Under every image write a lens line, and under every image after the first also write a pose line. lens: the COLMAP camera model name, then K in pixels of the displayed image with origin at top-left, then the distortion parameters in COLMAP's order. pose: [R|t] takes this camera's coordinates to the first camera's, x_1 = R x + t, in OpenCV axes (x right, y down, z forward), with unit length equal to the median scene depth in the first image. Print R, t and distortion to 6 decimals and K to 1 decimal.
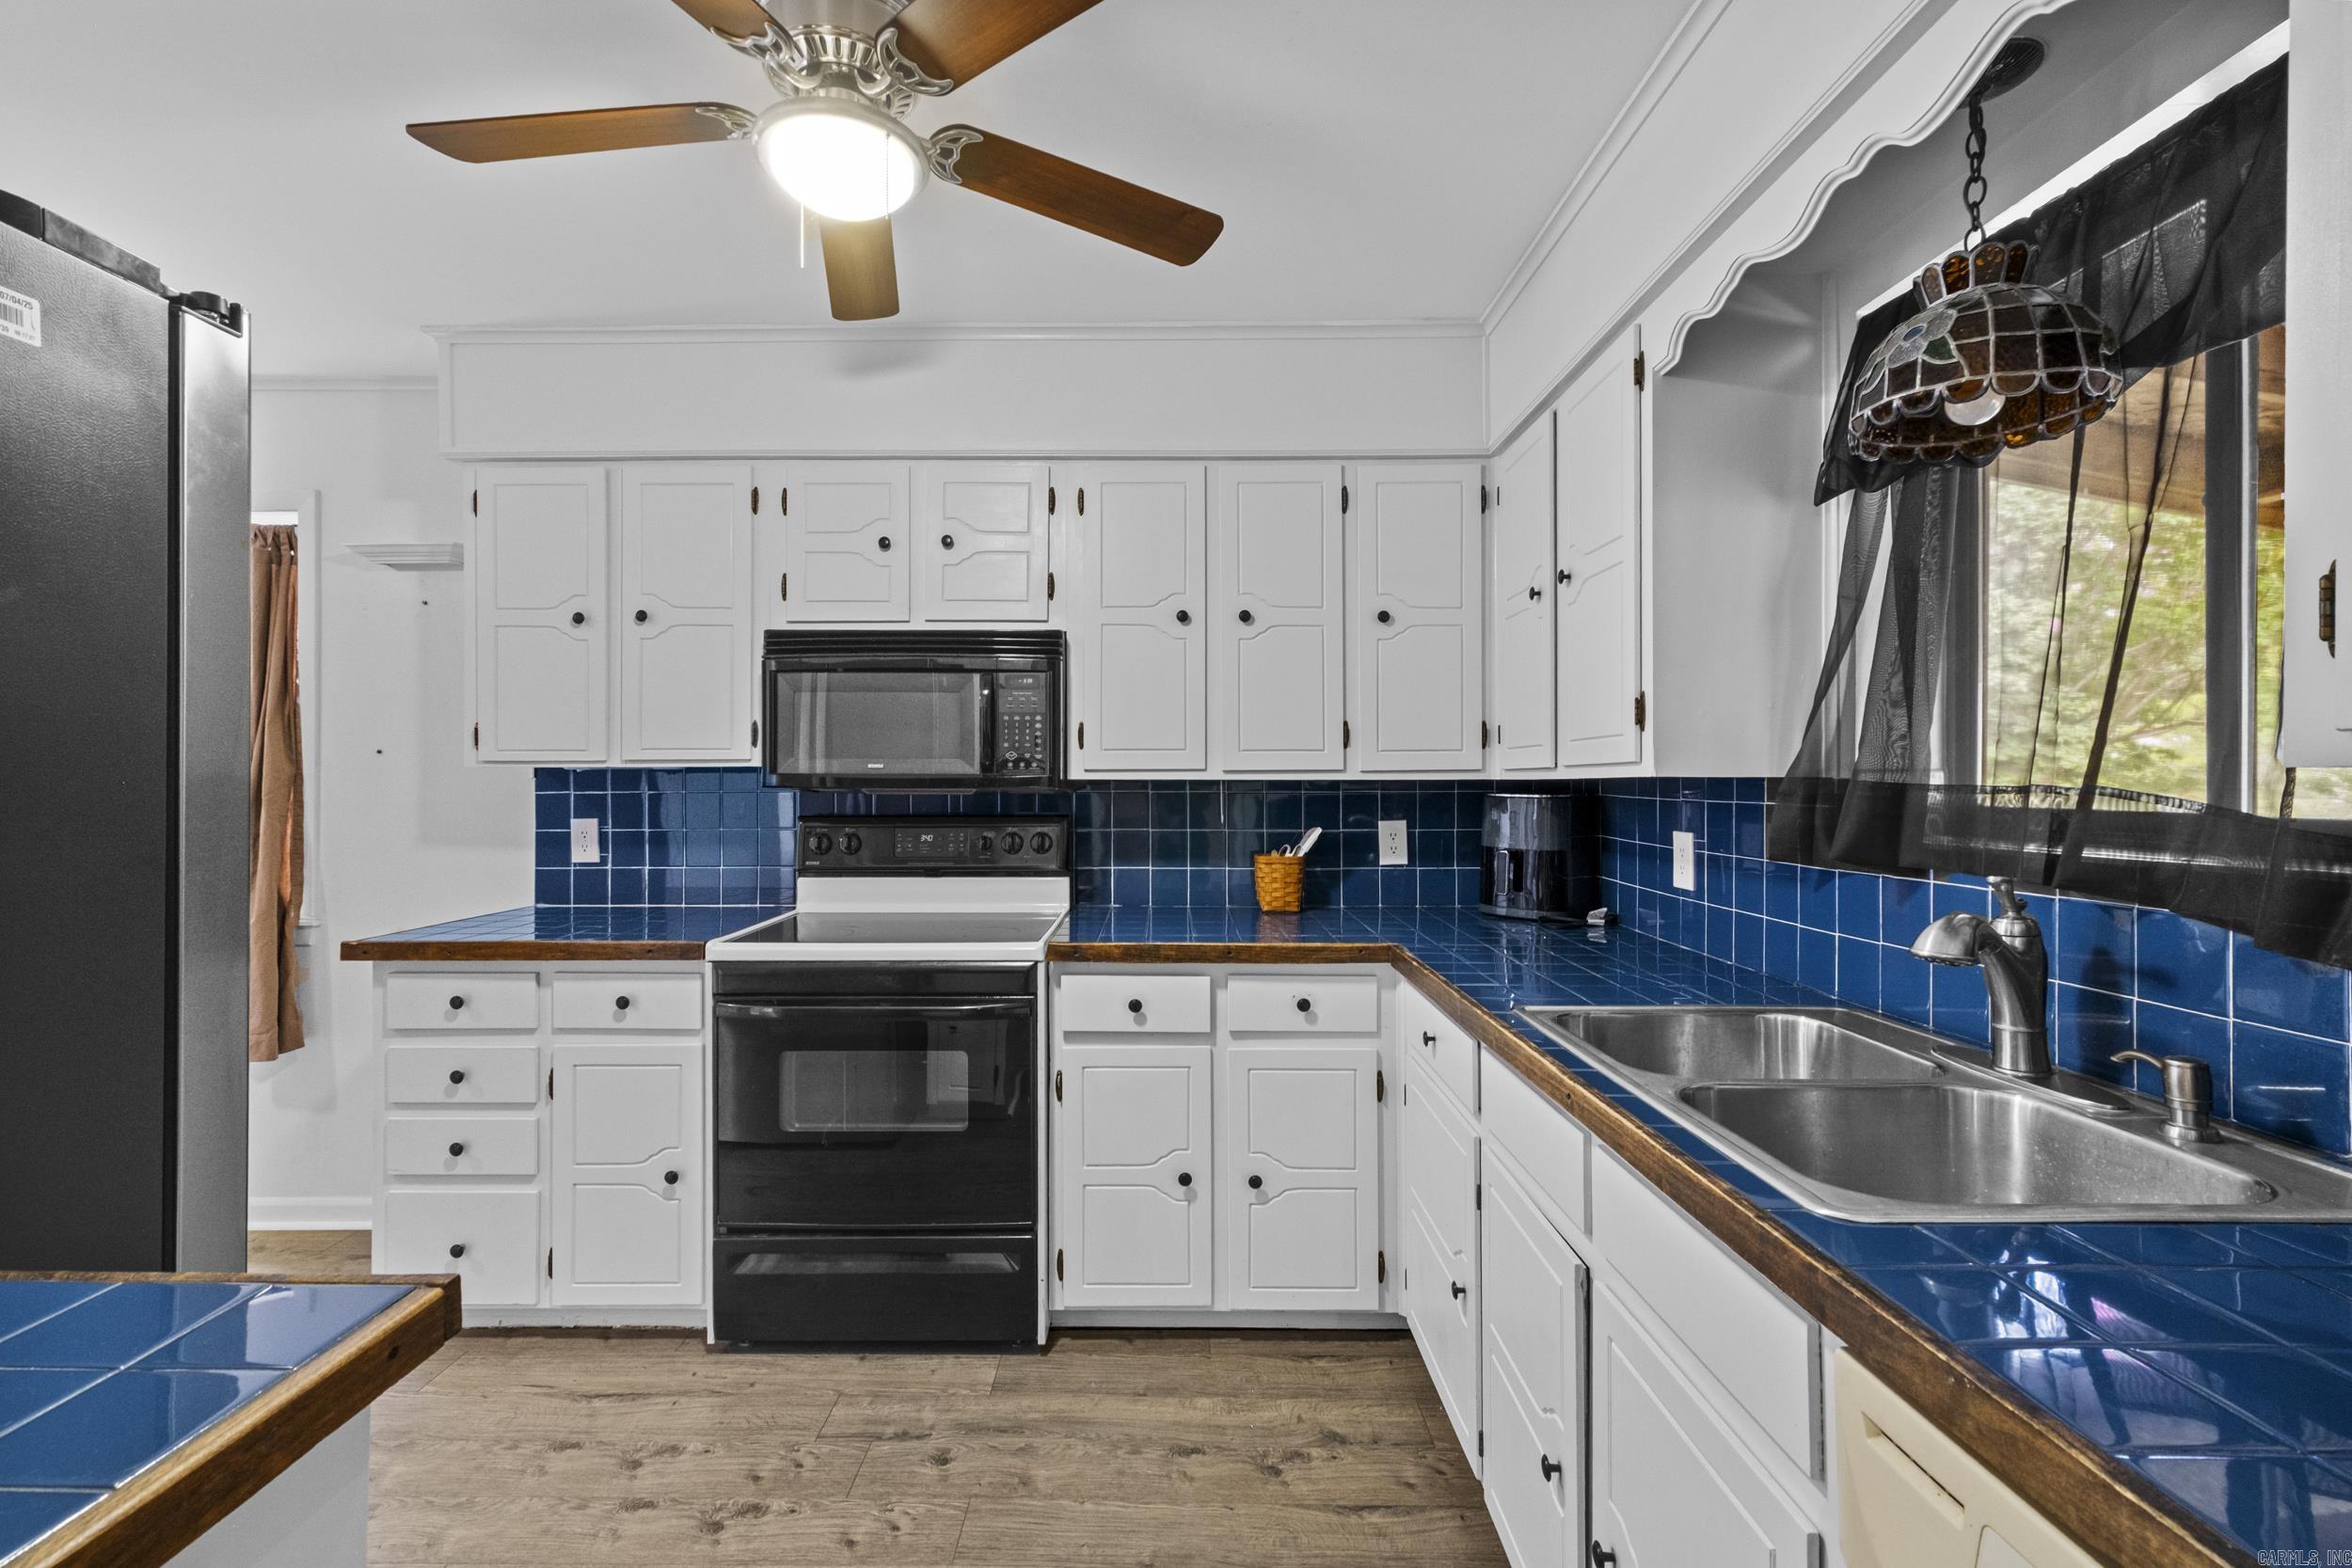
lens RADIAL K [[1019.6, 0, 1185.2], [0, 1019.6, 793.6], [0, 0, 1]] dist [-0.002580, 0.000415]
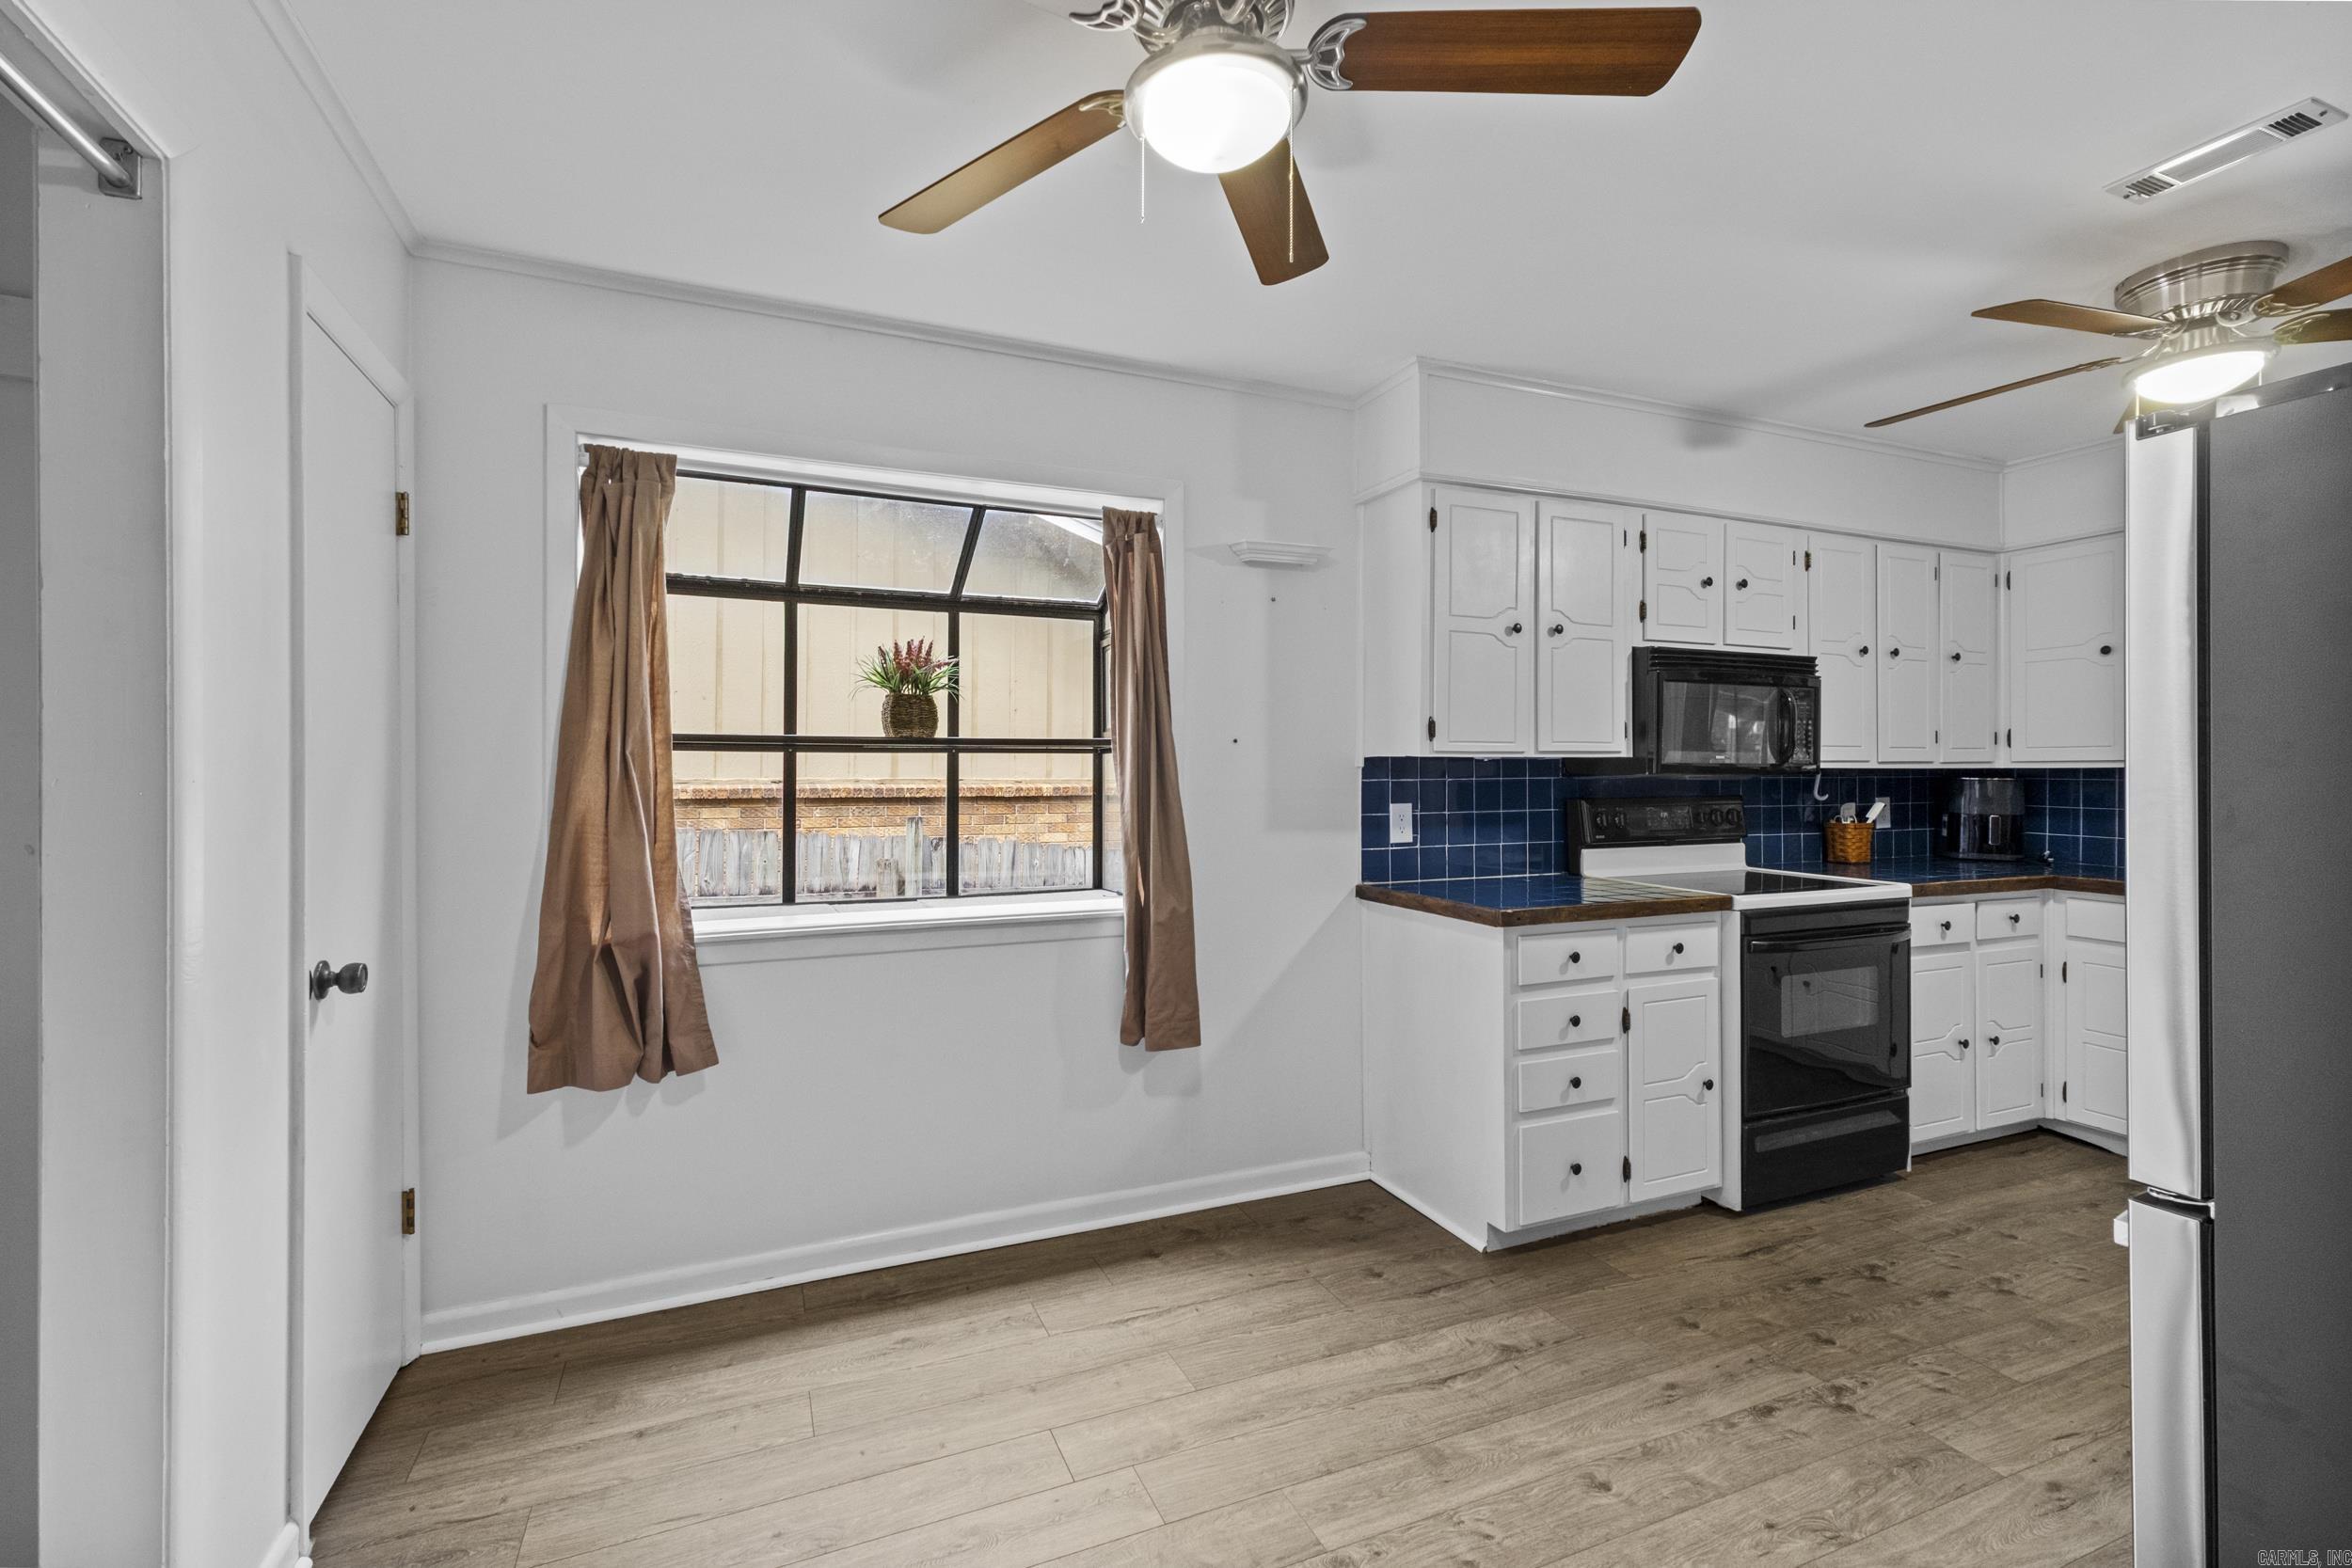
lens RADIAL K [[1019.6, 0, 1155.7], [0, 1019.6, 774.2], [0, 0, 1]] dist [-0.002580, 0.000415]
pose [[0.927297, -0.006260, 0.374275, -1.403313], [0.005980, 0.999980, 0.001909, -0.012094], [-0.374280, 0.000468, 0.927316, 0.078934]]
